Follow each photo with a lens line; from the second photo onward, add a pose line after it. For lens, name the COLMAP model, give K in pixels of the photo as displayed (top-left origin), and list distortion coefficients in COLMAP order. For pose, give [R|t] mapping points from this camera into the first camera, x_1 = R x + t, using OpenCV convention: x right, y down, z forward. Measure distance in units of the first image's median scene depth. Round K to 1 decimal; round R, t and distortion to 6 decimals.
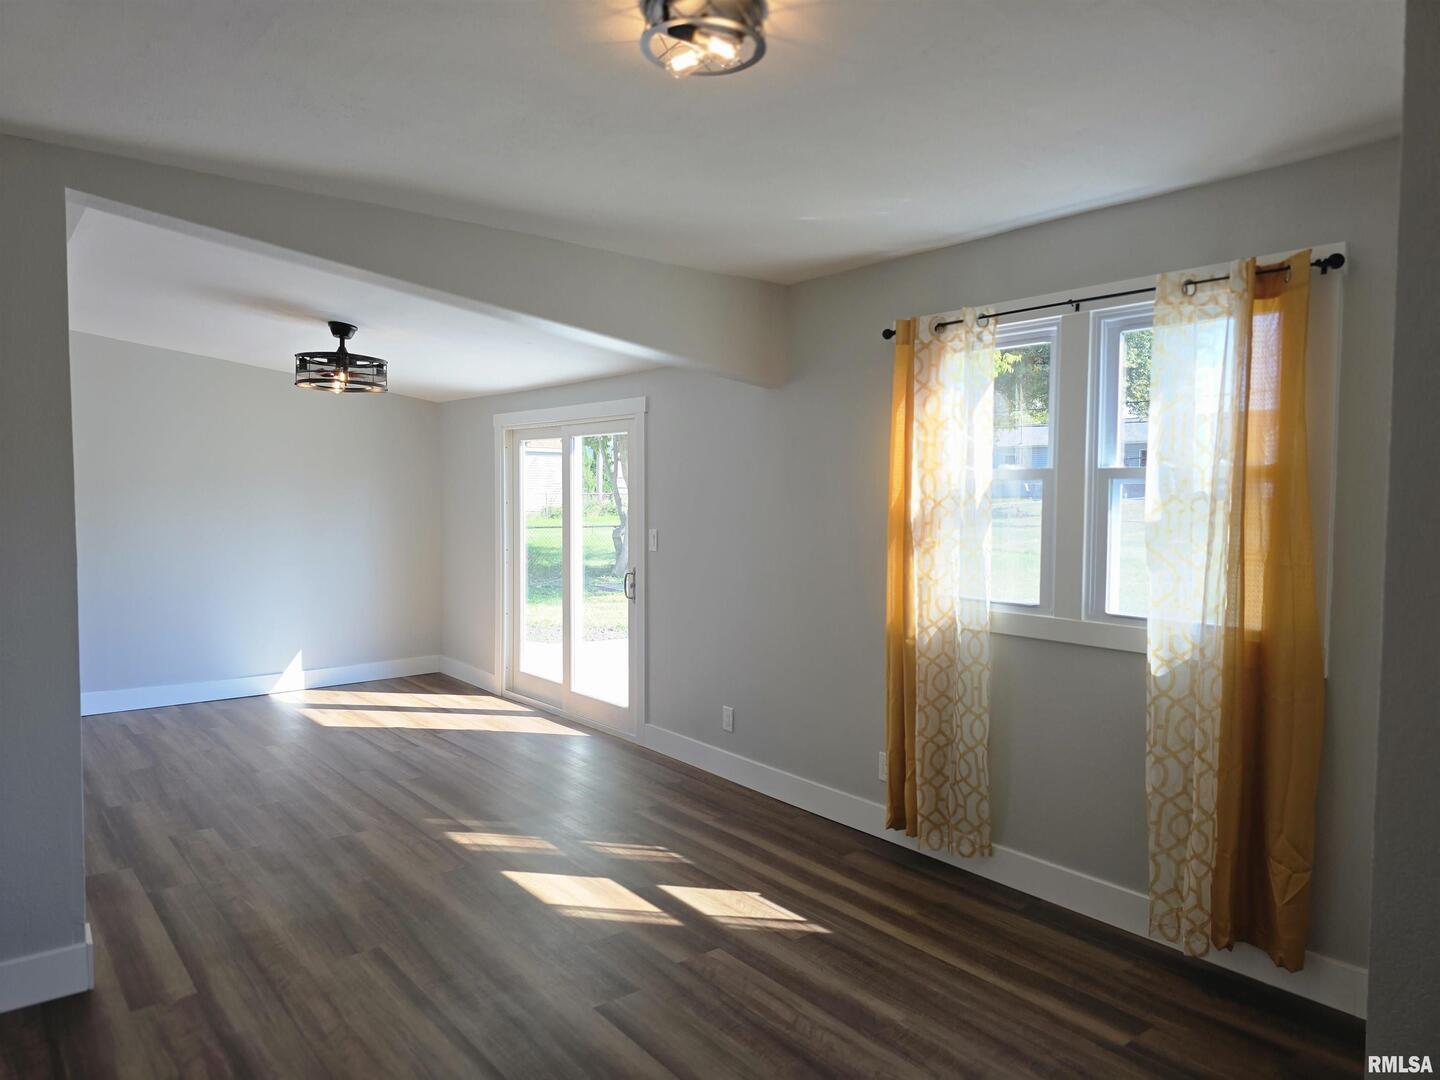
lens RADIAL K [[960.9, 0, 724.9], [0, 960.9, 537.6], [0, 0, 1]] dist [0.028309, -0.028282]
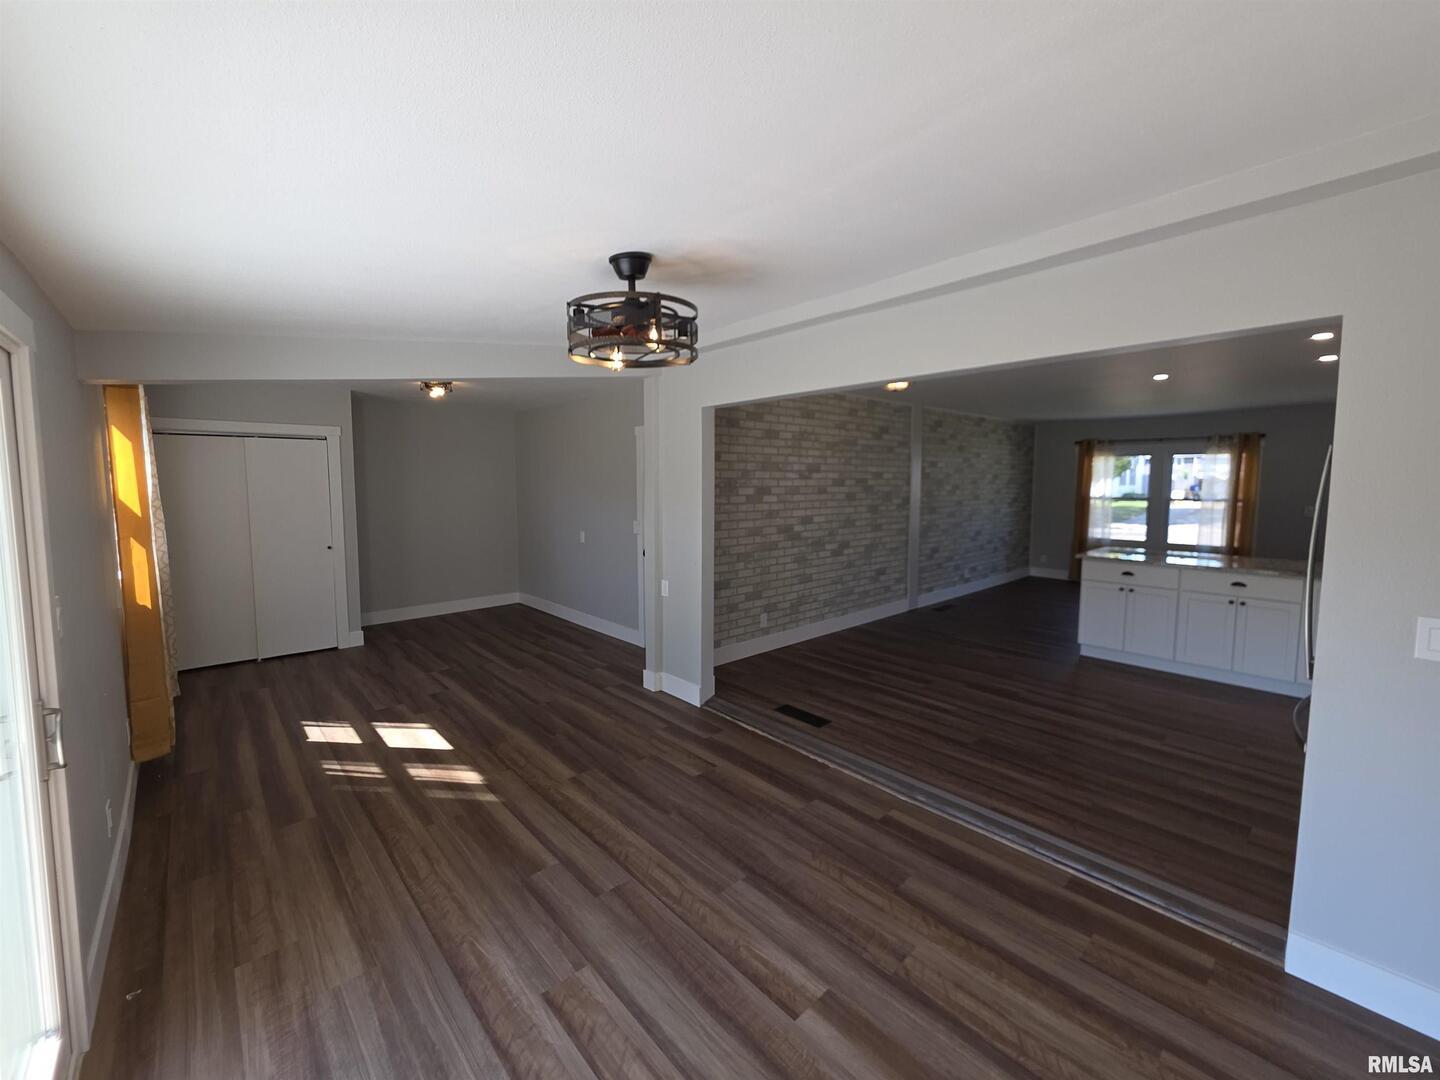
lens RADIAL K [[581.7, 0, 712.4], [0, 581.7, 534.2], [0, 0, 1]] dist [-0.002363, -0.000151]
pose [[-0.999043, -0.000786, -0.043739, -0.364833], [-0.006891, 0.990183, 0.139607, -0.076952], [0.043200, 0.139775, -0.989241, 1.183929]]
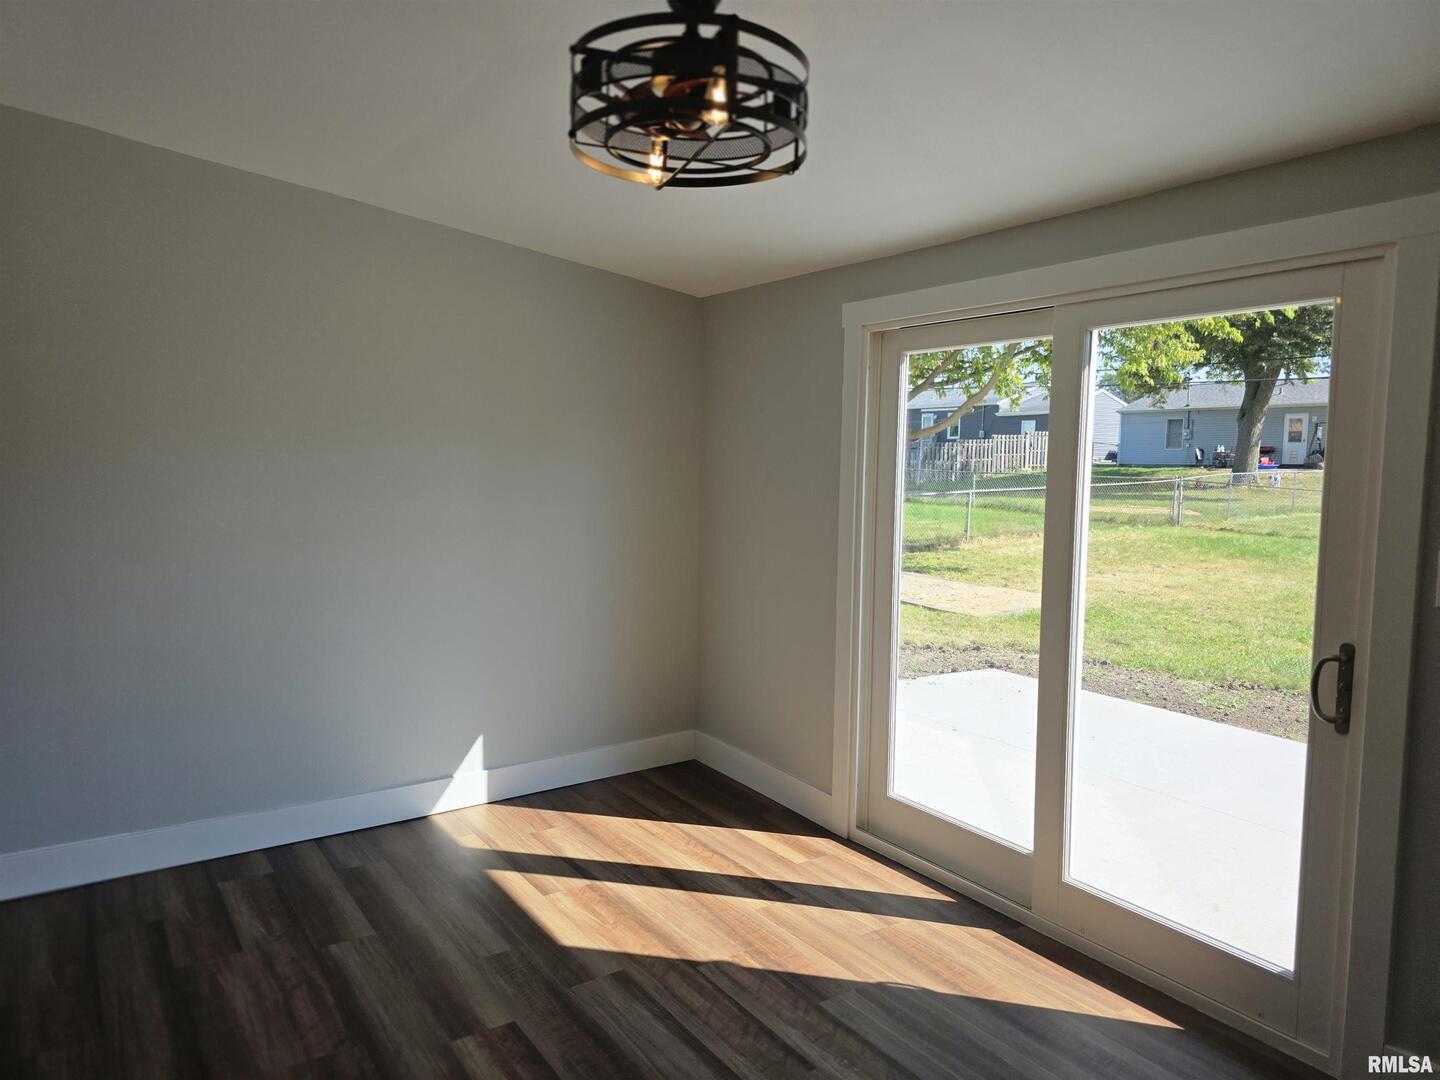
lens RADIAL K [[960.9, 0, 715.8], [0, 960.9, 538.7], [0, 0, 1]] dist [0.028309, -0.028282]
pose [[0.995479, 0.019969, -0.092863, -0.298642], [-0.016081, 0.998970, 0.042430, -0.025070], [0.093614, -0.040745, 0.994774, 0.546315]]
